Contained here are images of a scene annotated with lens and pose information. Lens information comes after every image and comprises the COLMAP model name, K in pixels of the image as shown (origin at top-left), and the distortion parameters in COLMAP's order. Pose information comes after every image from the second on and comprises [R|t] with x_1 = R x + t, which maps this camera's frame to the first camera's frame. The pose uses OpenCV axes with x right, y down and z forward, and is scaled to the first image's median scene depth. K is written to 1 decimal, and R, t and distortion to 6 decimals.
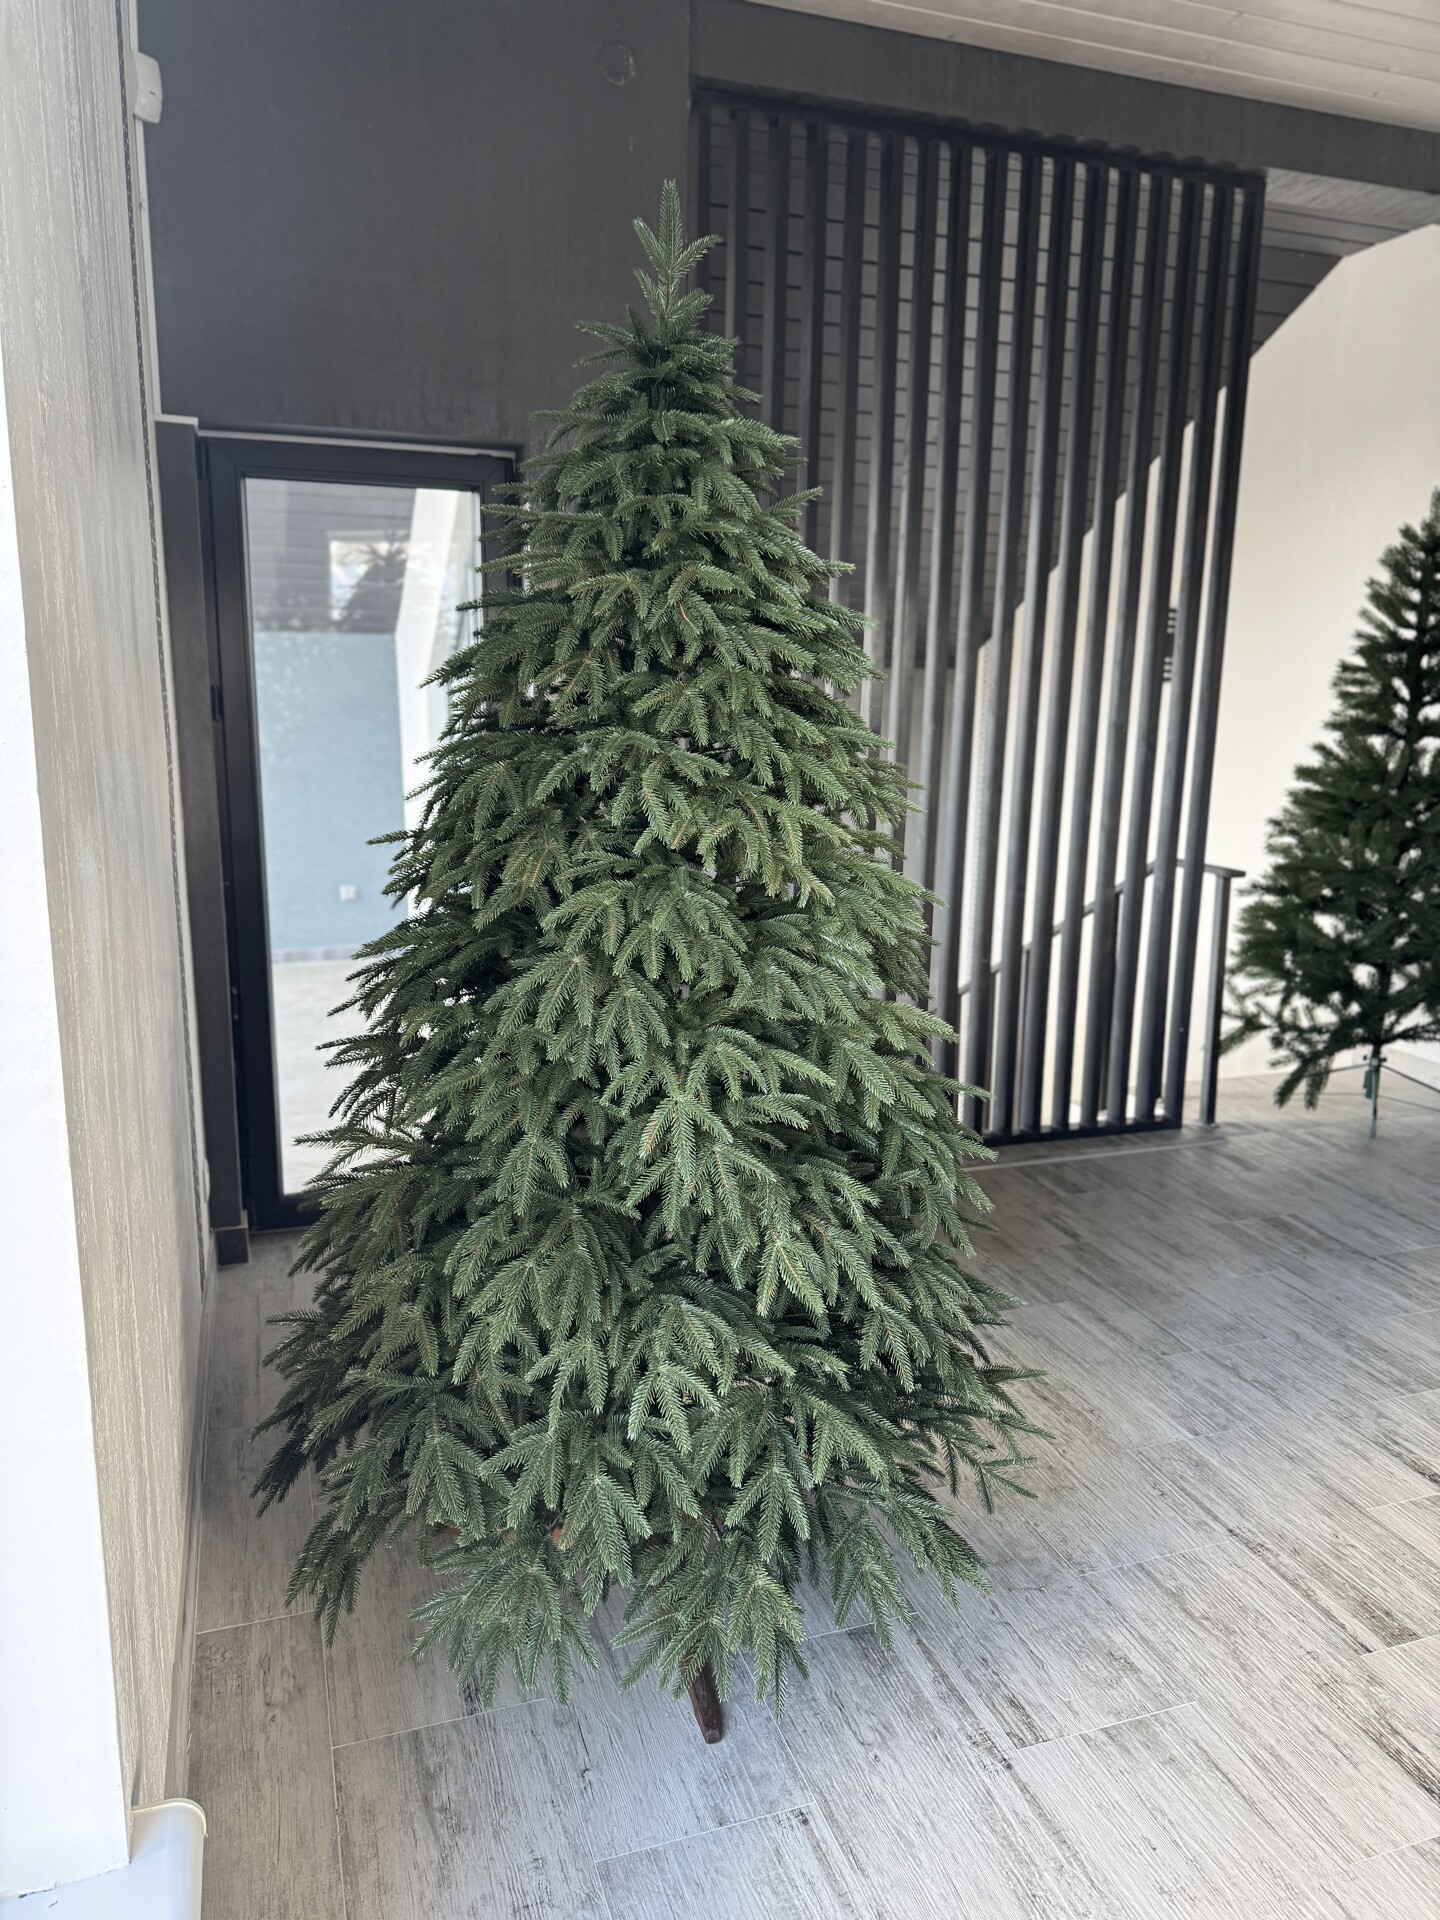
lens RADIAL K [[1352.0, 0, 715.0], [0, 1352.0, 949.1], [0, 0, 1]] dist [0.001634, -0.009538]
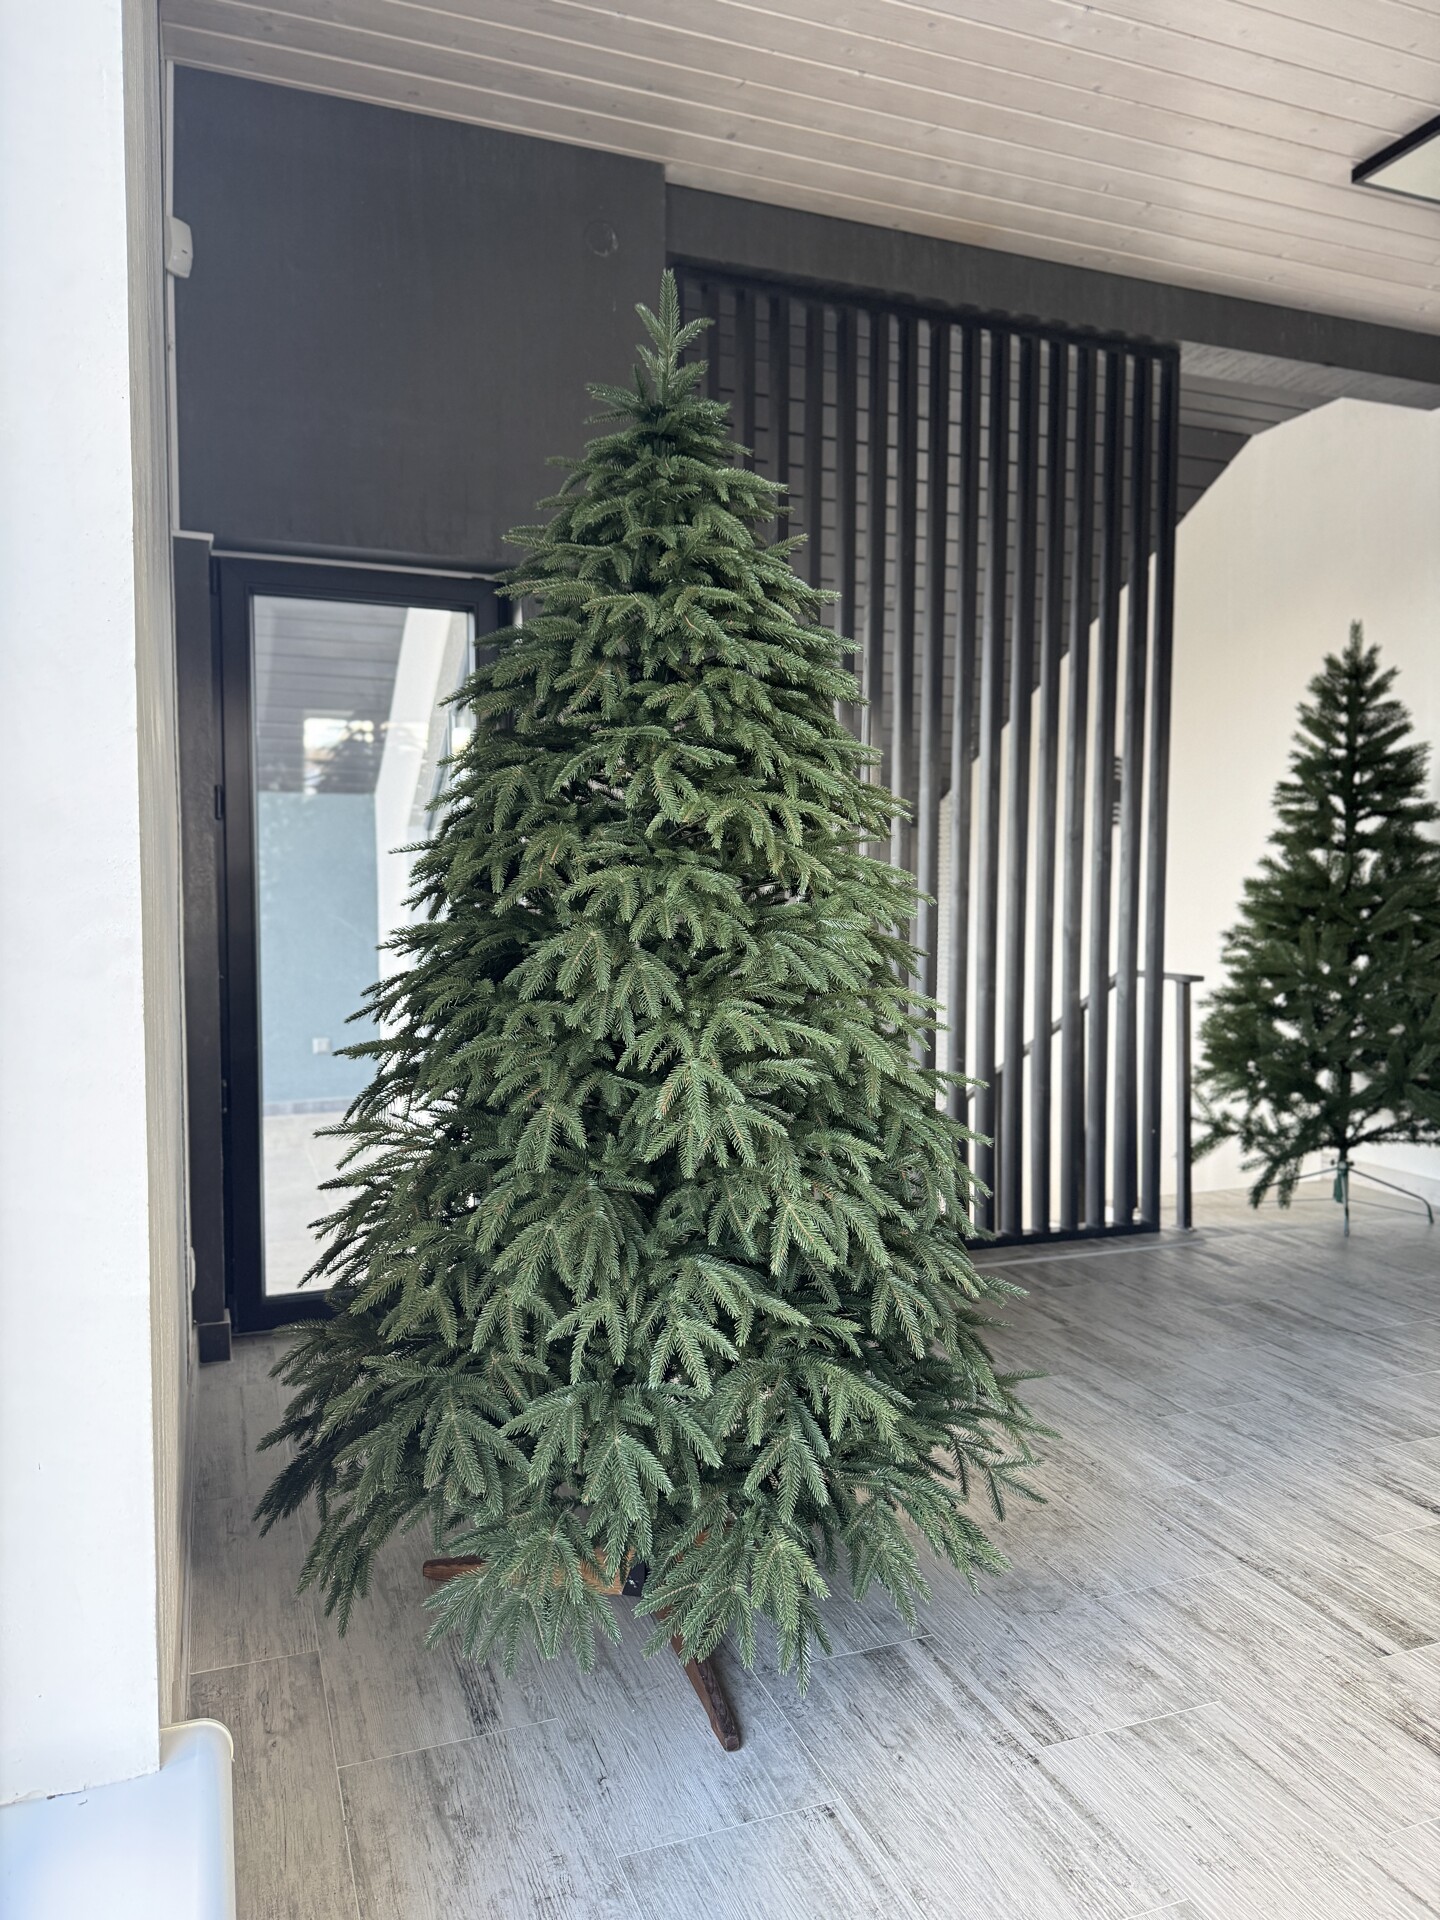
lens RADIAL K [[1352.0, 0, 720.2], [0, 1352.0, 957.5], [0, 0, 1]] dist [0.001634, -0.009538]
pose [[0.999315, -0.013966, 0.034270, -0.033227], [0.018737, 0.989533, -0.143088, 0.151584], [-0.031913, 0.143633, 0.989116, -0.040077]]
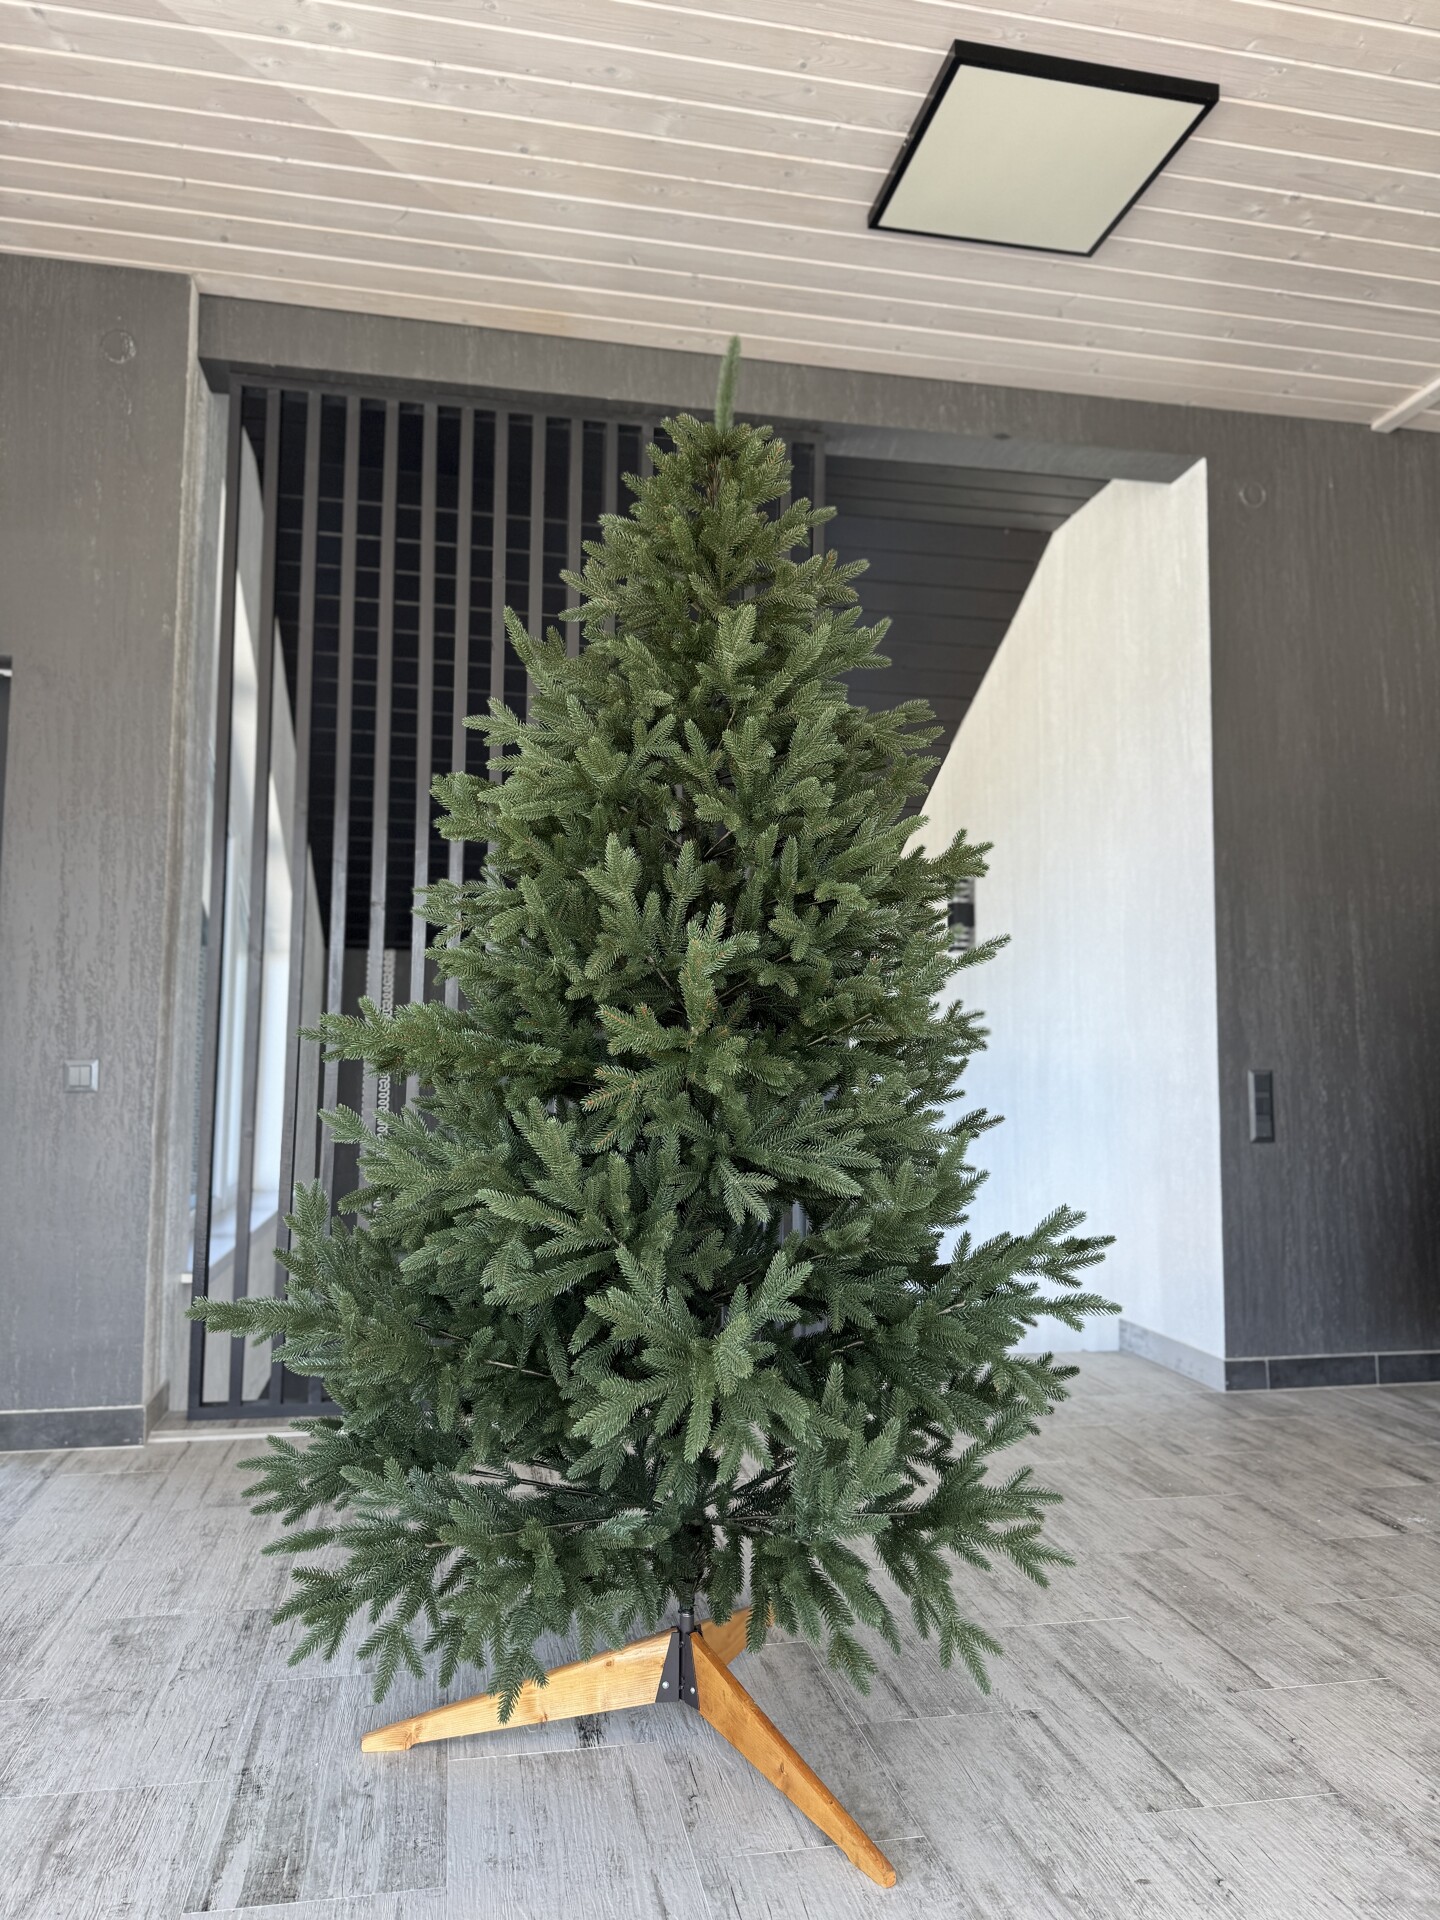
lens RADIAL K [[1352.0, 0, 728.8], [0, 1352.0, 951.0], [0, 0, 1]] dist [0.001634, -0.009538]
pose [[0.991474, -0.013972, -0.129552, 0.909048], [-0.022052, 0.961902, -0.272504, 0.212707], [0.128424, 0.273037, 0.953393, 0.184137]]
